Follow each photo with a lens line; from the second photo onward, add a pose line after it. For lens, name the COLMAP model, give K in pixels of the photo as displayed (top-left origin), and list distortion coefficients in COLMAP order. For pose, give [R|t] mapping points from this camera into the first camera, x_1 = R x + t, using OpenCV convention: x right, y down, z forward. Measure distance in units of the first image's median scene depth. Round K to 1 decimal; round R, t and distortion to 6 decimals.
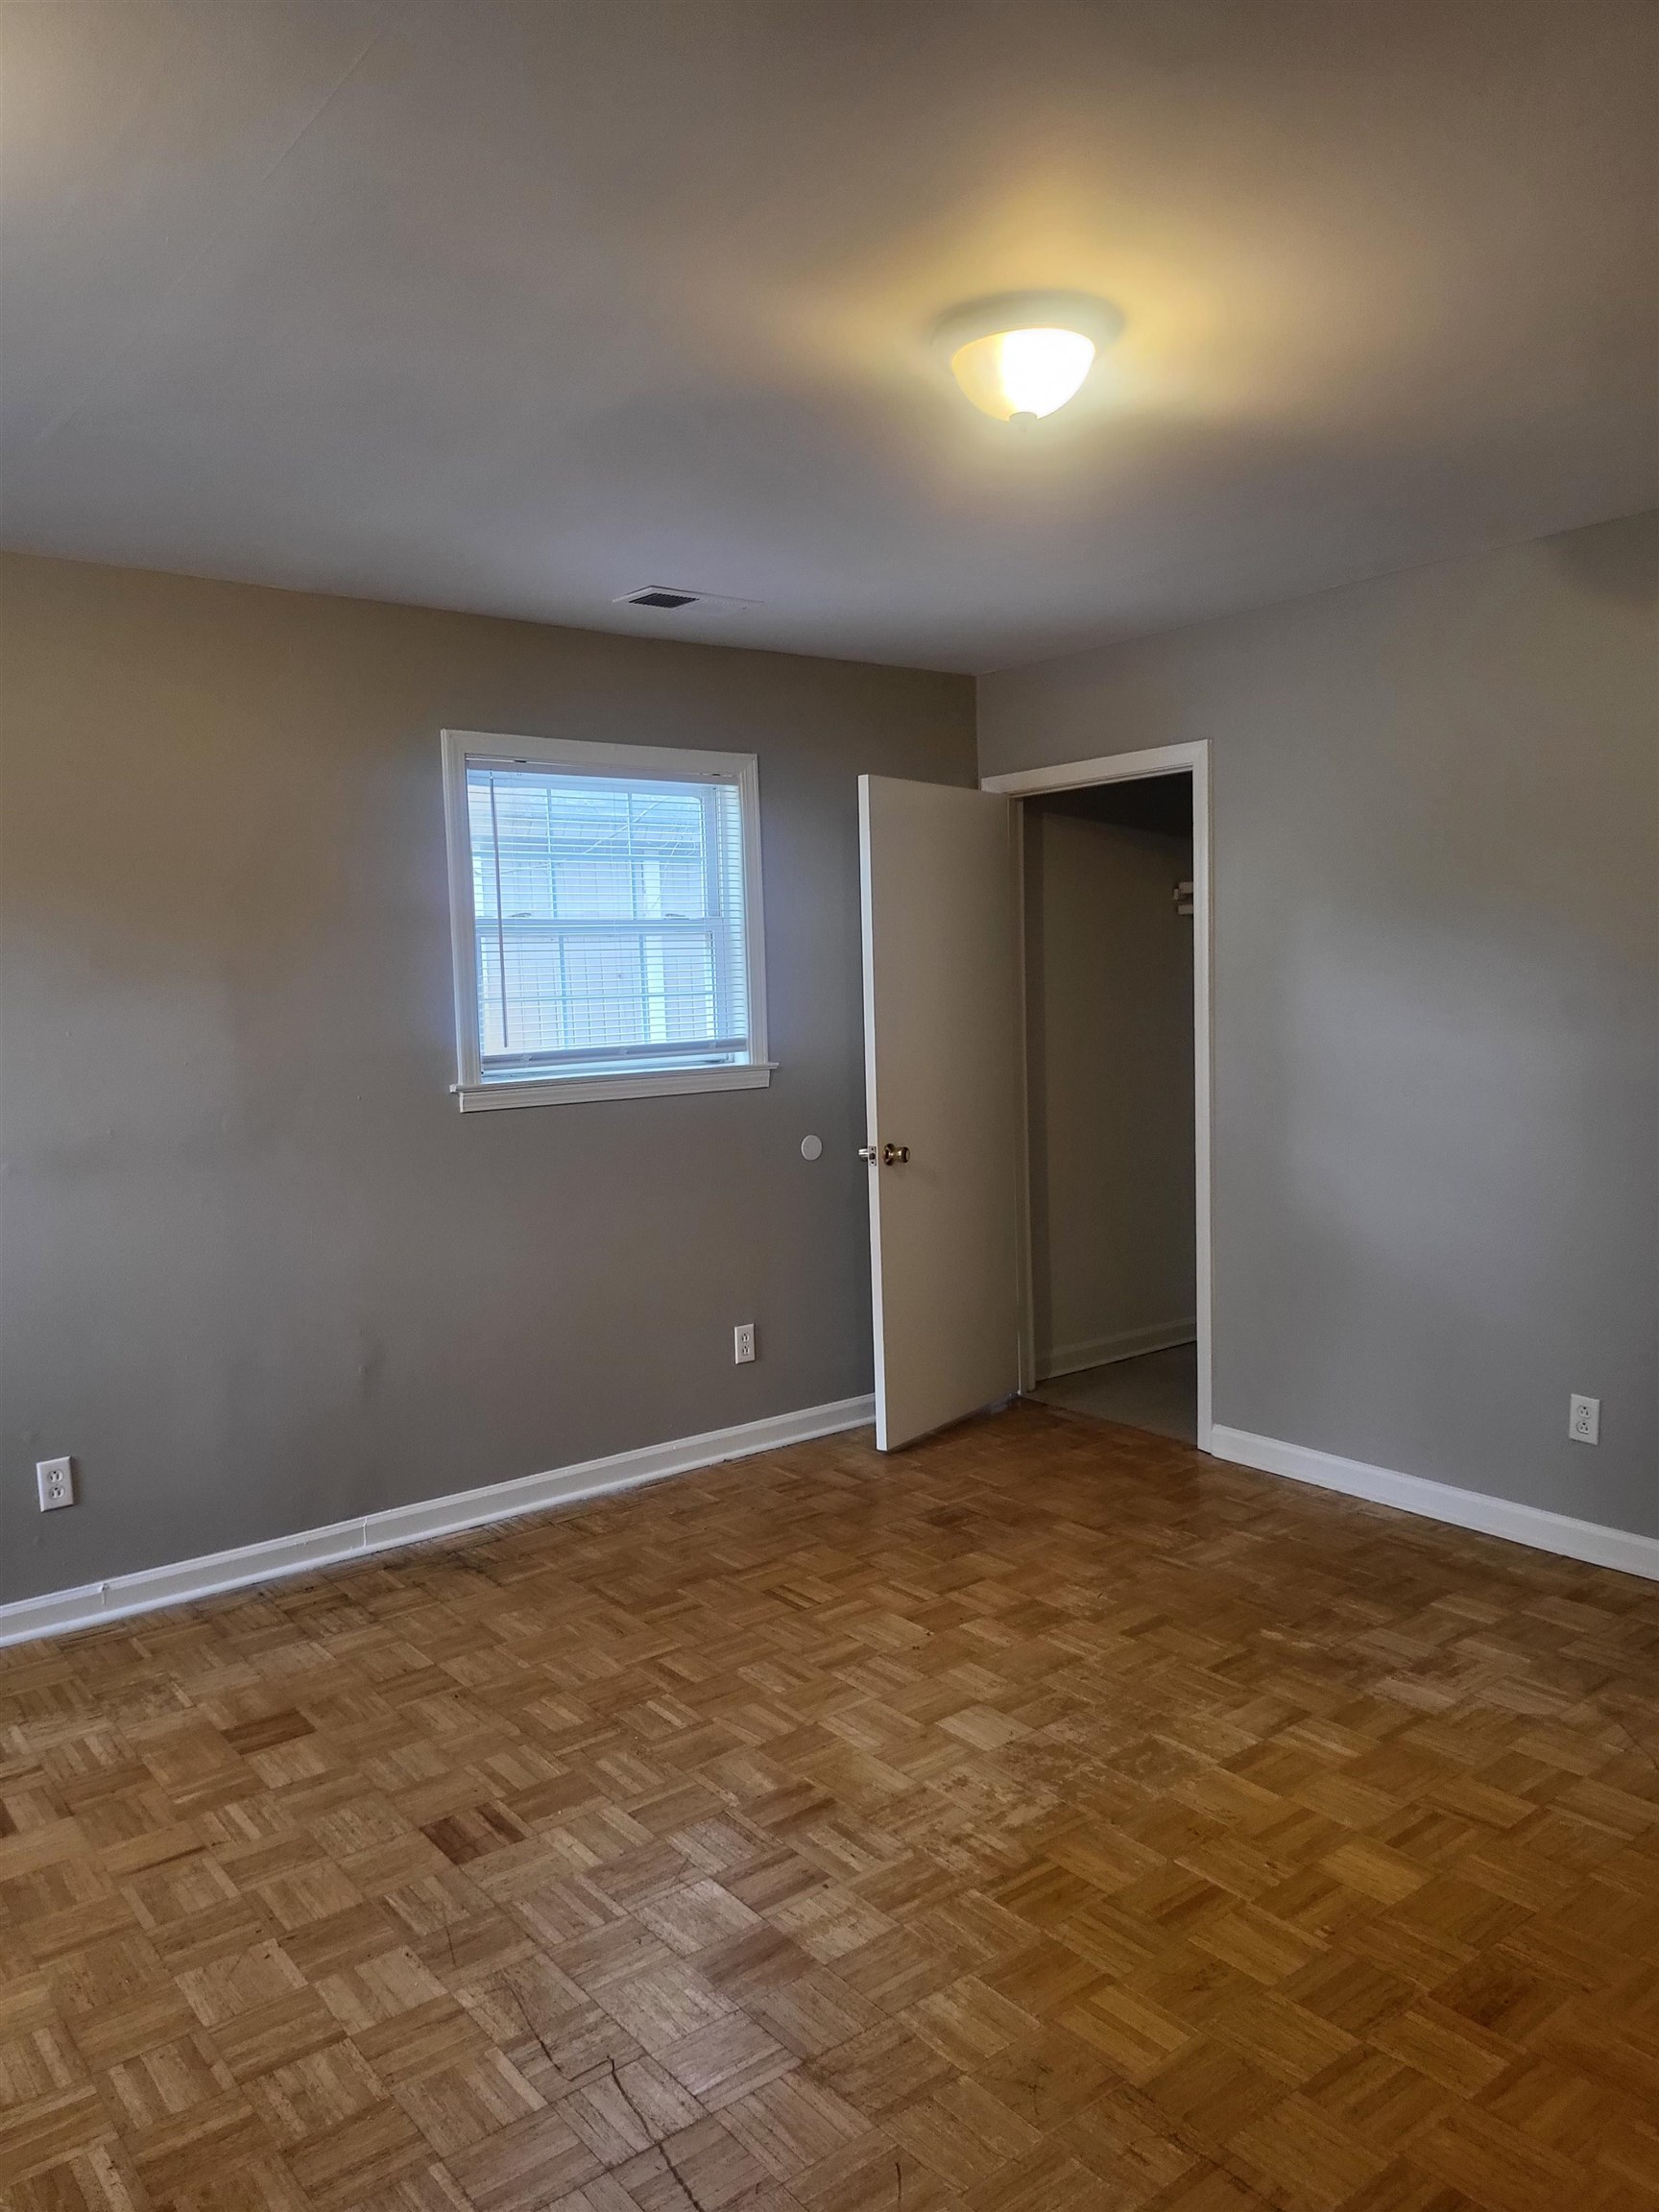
lens RADIAL K [[1563.6, 0, 825.9], [0, 1563.6, 1108.5], [0, 0, 1]] dist [0.012120, -0.001925]
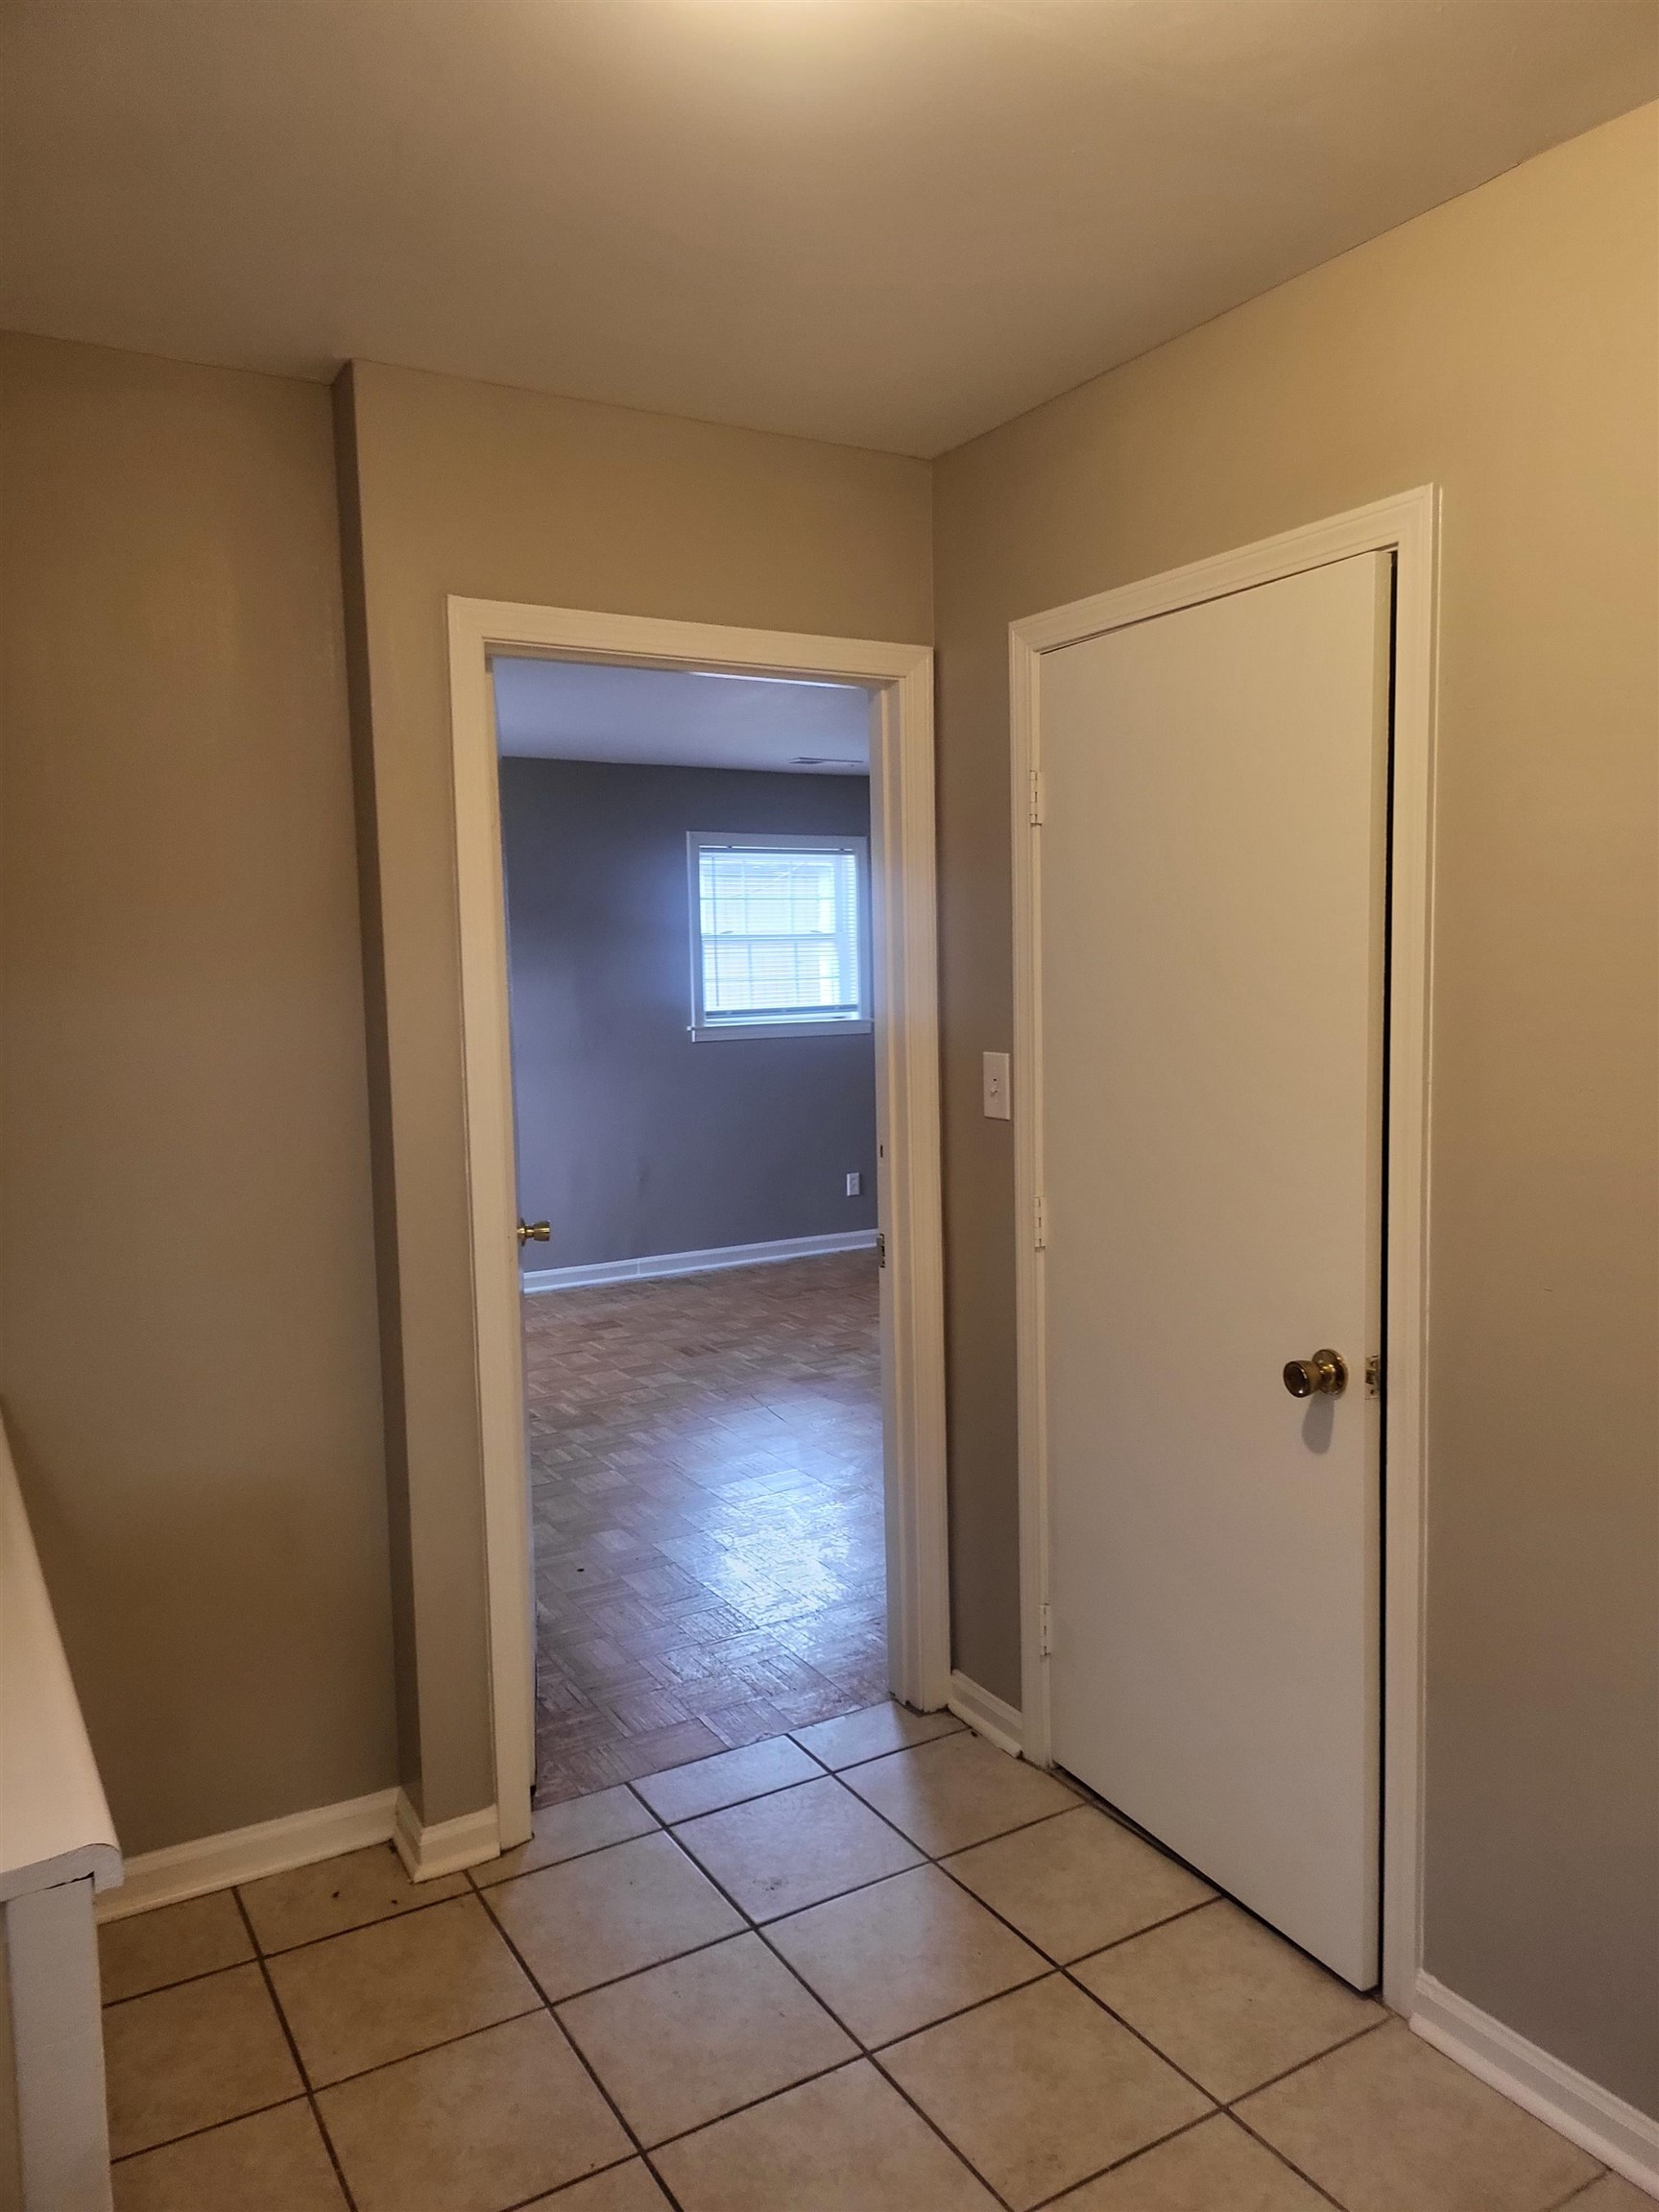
lens RADIAL K [[1563.6, 0, 836.1], [0, 1563.6, 1110.4], [0, 0, 1]] dist [0.012120, -0.001925]
pose [[0.991766, 0.019544, -0.126563, 0.153611], [-0.017883, 0.999739, 0.014244, 0.050302], [0.126808, -0.011864, 0.991856, -0.735723]]
